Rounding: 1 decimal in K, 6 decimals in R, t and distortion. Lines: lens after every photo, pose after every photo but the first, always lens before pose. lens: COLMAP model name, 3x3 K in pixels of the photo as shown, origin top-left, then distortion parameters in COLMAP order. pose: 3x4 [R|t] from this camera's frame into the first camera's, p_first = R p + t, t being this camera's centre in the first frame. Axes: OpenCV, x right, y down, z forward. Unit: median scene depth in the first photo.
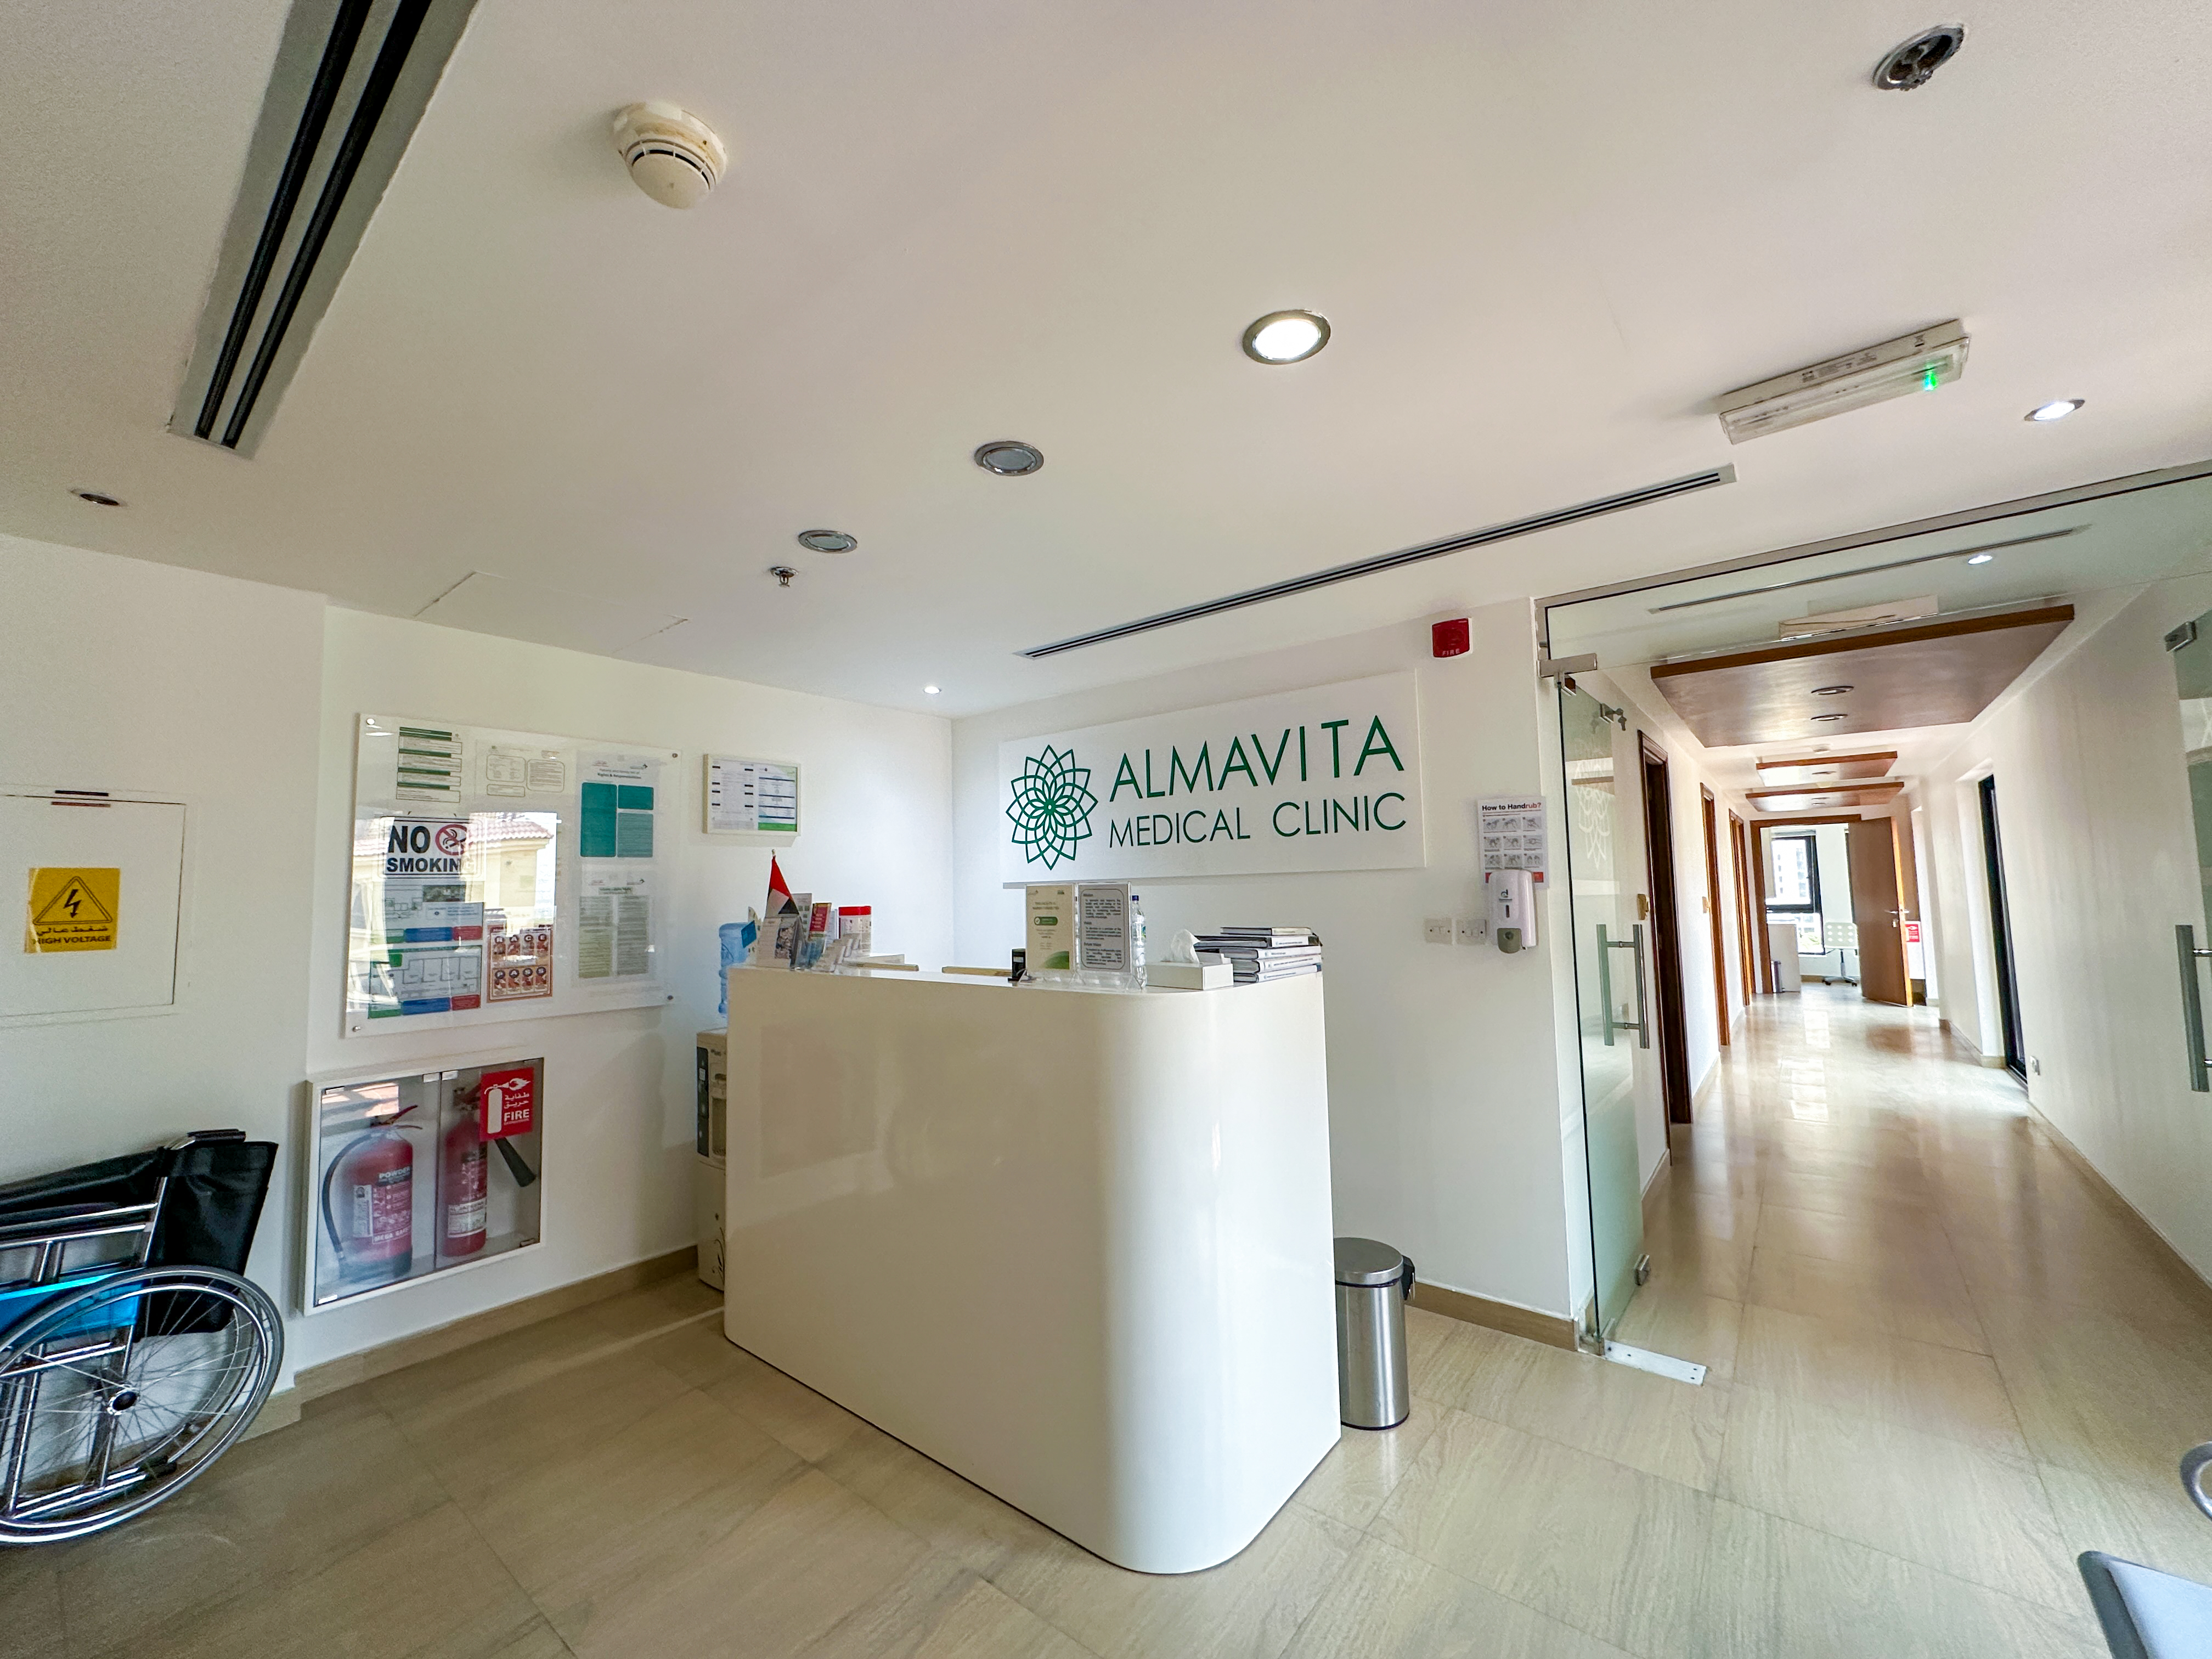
lens RADIAL K [[883.3, 0, 1106.0], [0, 883.3, 829.5], [0, 0, 1]] dist [-0.001161, -0.000160]
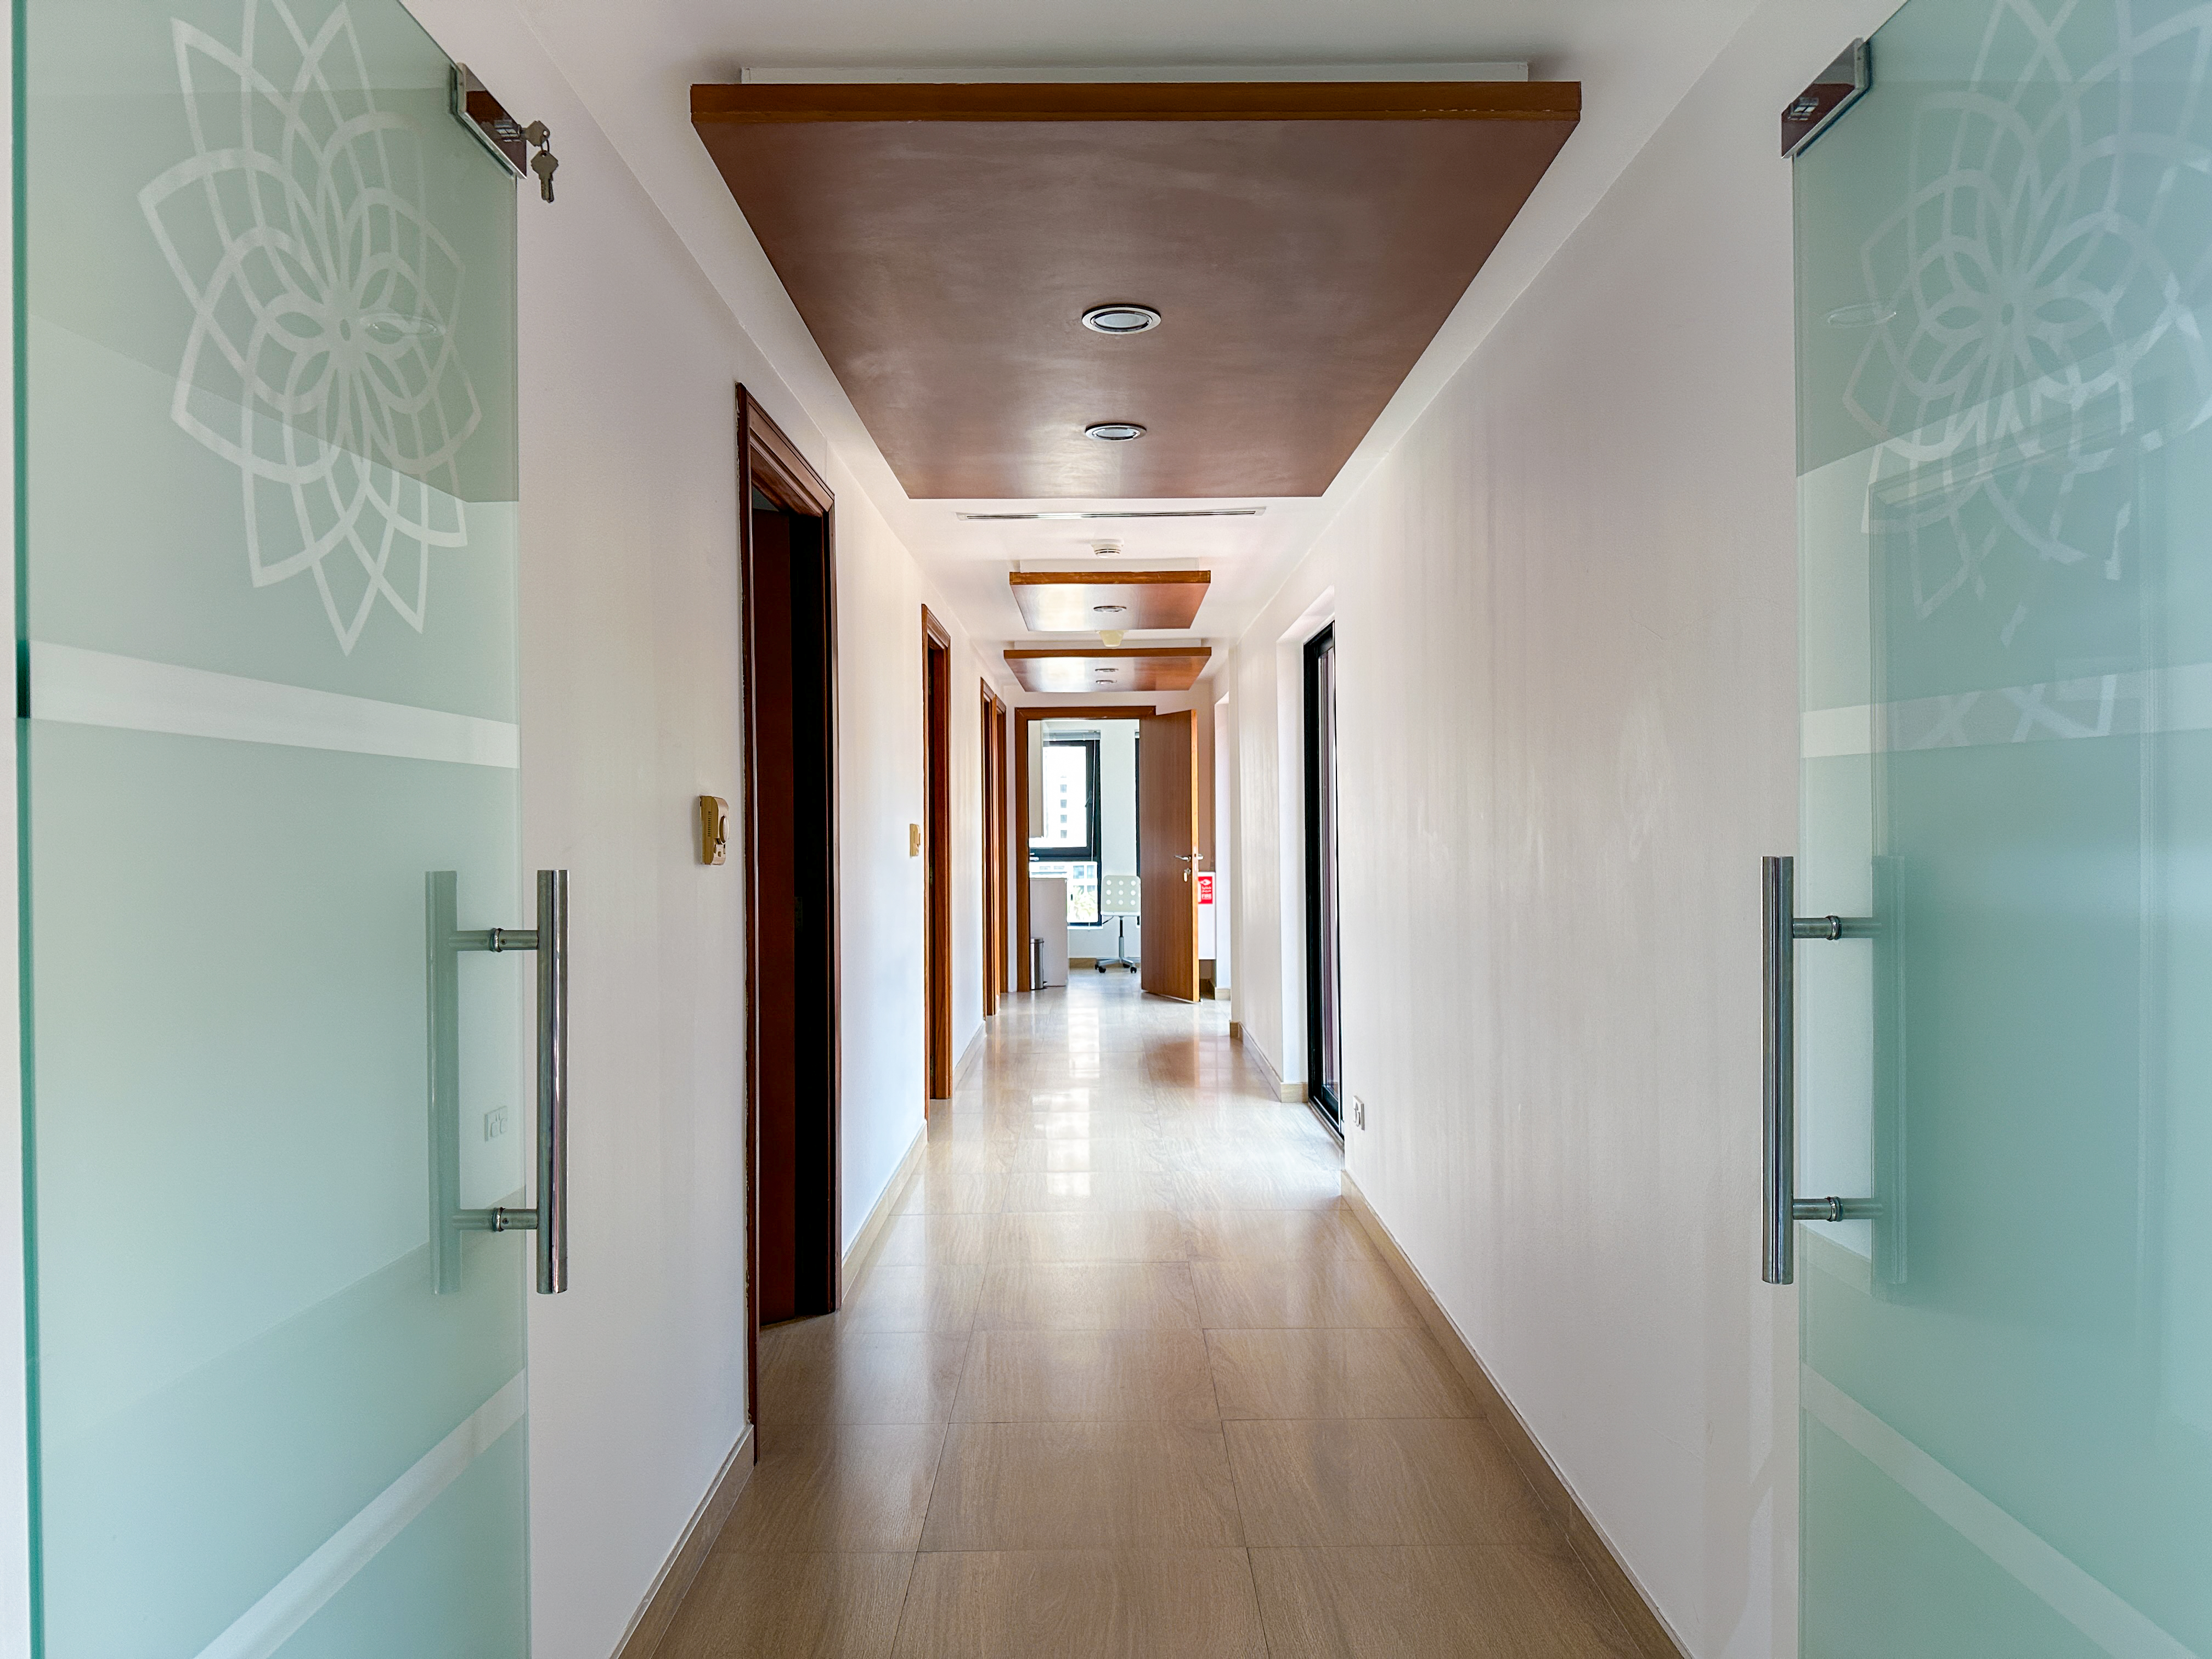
lens RADIAL K [[1534.8, 0, 1106.0], [0, 1534.8, 829.5], [0, 0, 1]] dist [0.023356, 0.000006]
pose [[0.778689, 0.010817, 0.627317, 0.368839], [-0.054148, 0.997279, 0.050018, 0.050990], [-0.625069, -0.072917, 0.777156, 0.426659]]
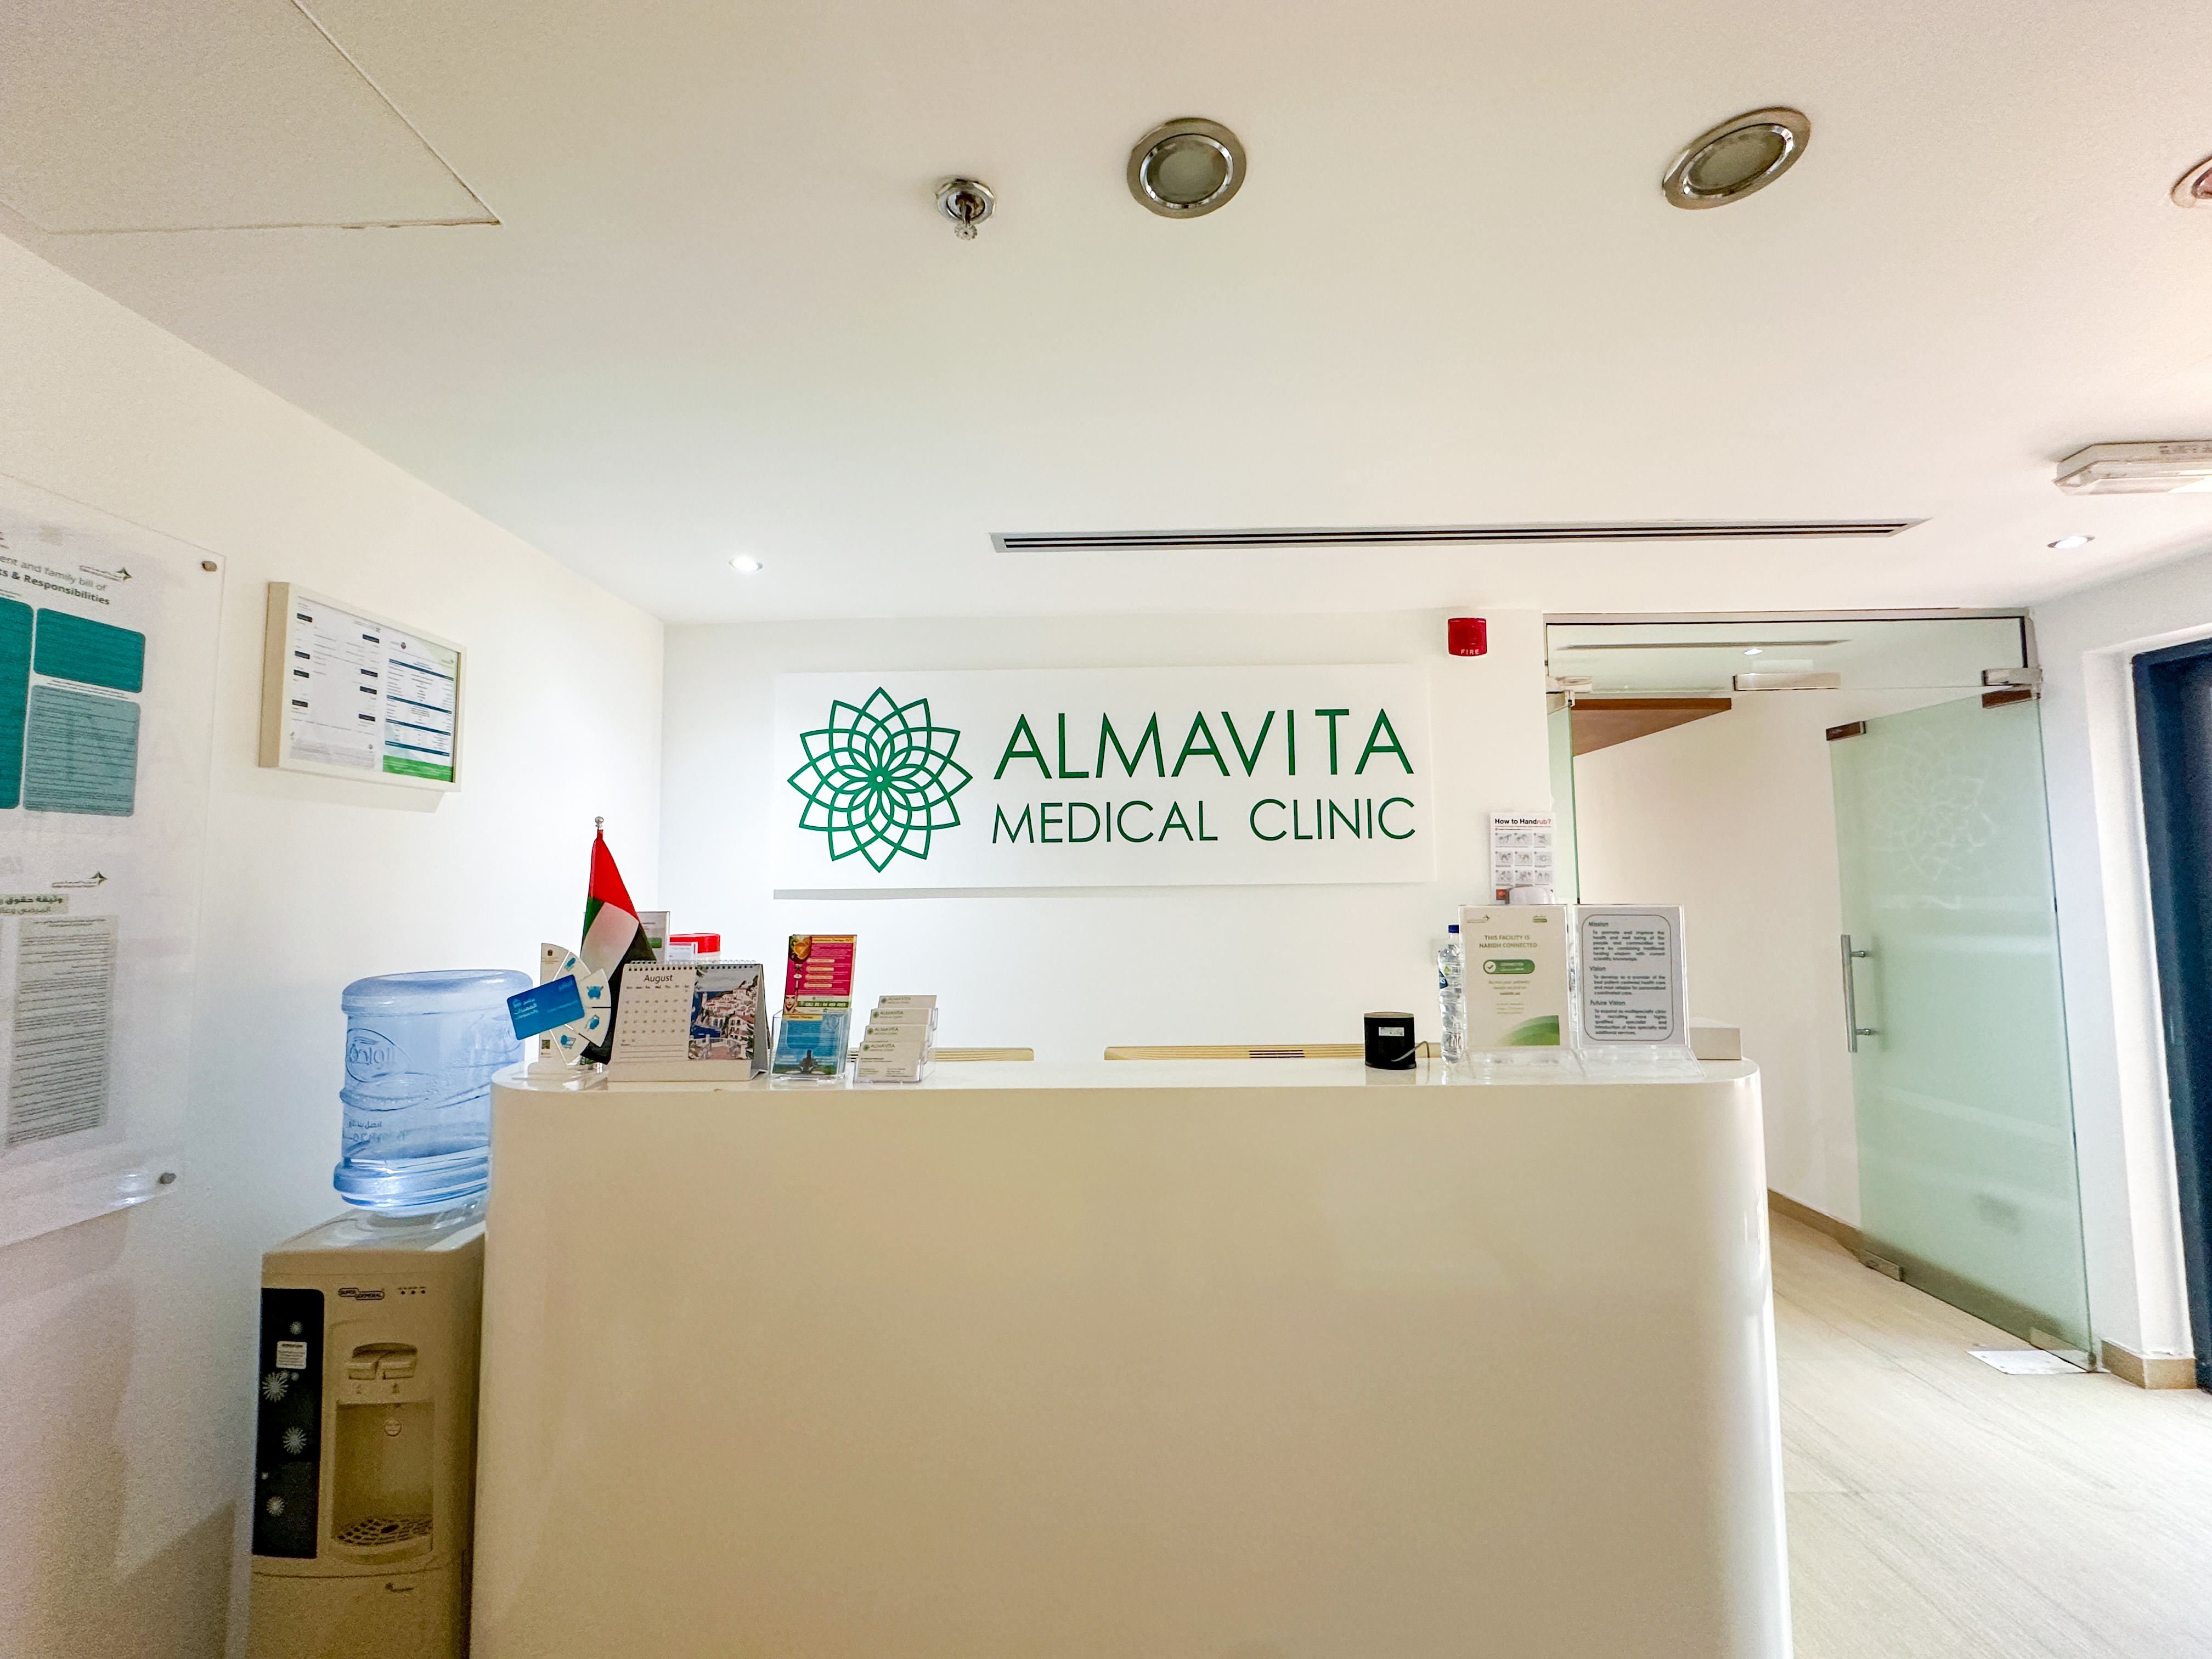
lens RADIAL K [[882.9, 0, 1106.0], [0, 882.9, 829.5], [0, 0, 1]] dist [-0.001542, 0.000314]
pose [[0.785346, 0.054595, 0.616645, -0.379847], [-0.051280, 0.998417, -0.023087, 0.022051], [-0.616930, -0.013490, 0.786903, 0.401537]]
